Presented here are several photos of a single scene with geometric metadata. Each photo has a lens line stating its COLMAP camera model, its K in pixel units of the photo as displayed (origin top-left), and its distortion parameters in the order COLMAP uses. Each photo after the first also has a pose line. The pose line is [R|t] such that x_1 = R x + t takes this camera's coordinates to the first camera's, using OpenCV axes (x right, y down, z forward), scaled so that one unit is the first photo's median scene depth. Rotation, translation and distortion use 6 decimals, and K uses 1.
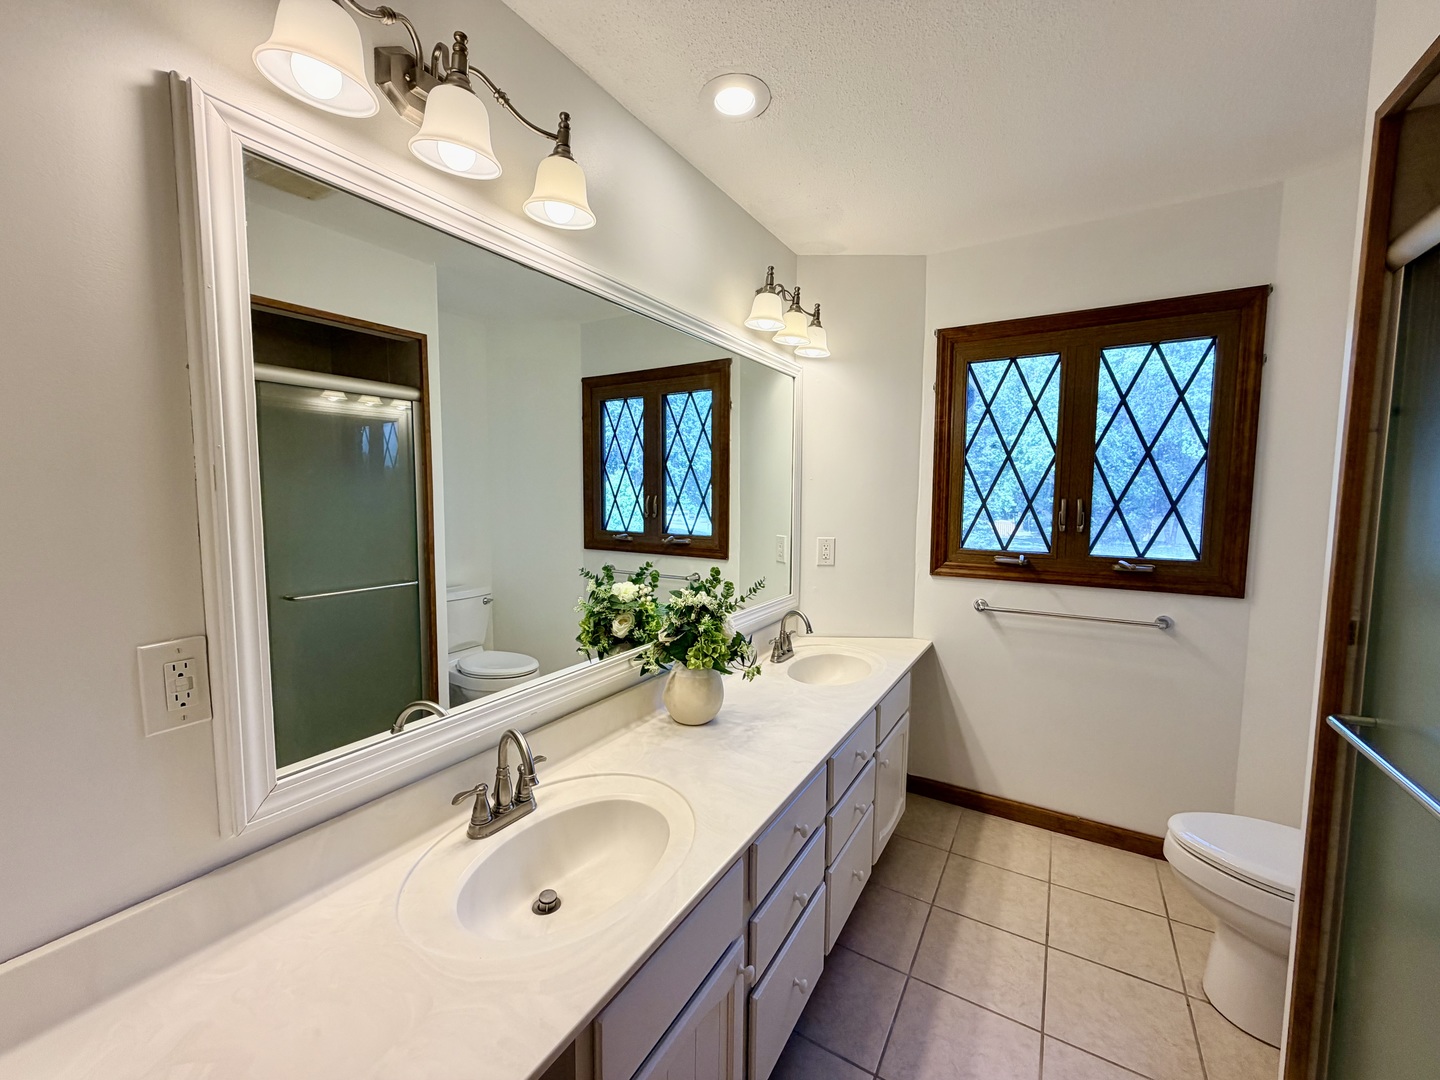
lens RADIAL K [[573.9, 0, 712.6], [0, 573.9, 537.5], [0, 0, 1]] dist [0.000965, -0.000018]
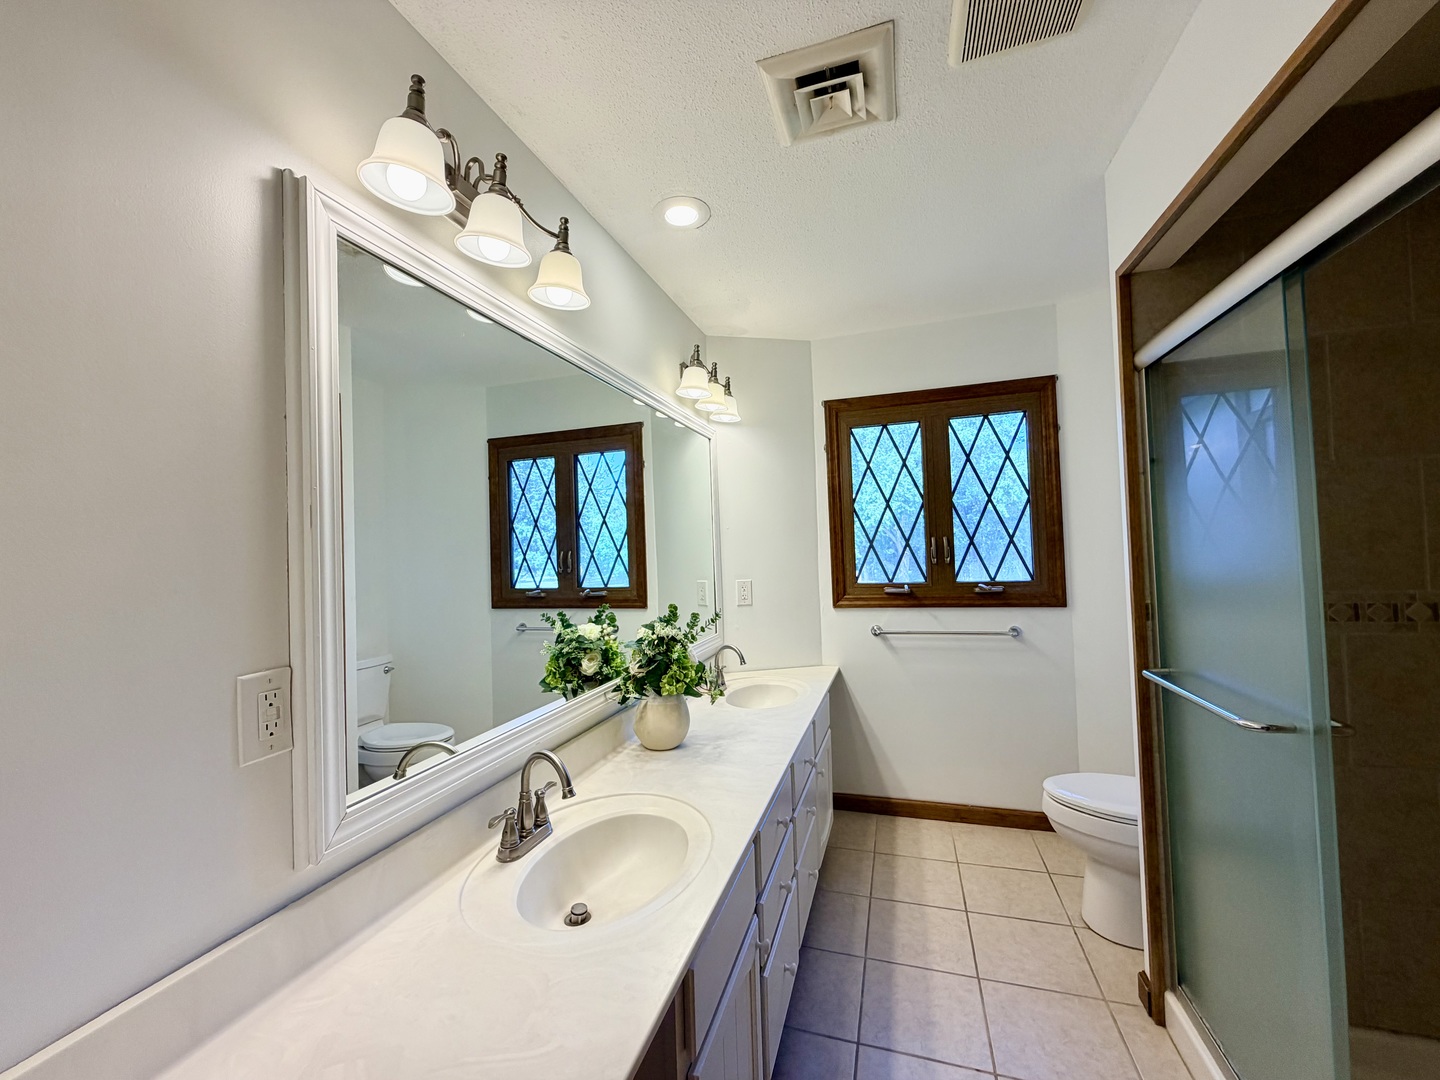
lens RADIAL K [[573.9, 0, 712.6], [0, 573.9, 537.5], [0, 0, 1]] dist [0.000965, -0.000018]
pose [[0.971768, -0.031814, 0.233783, -0.160559], [0.056834, 0.993254, -0.101077, 0.037491], [-0.228990, 0.111510, 0.967021, -0.094737]]
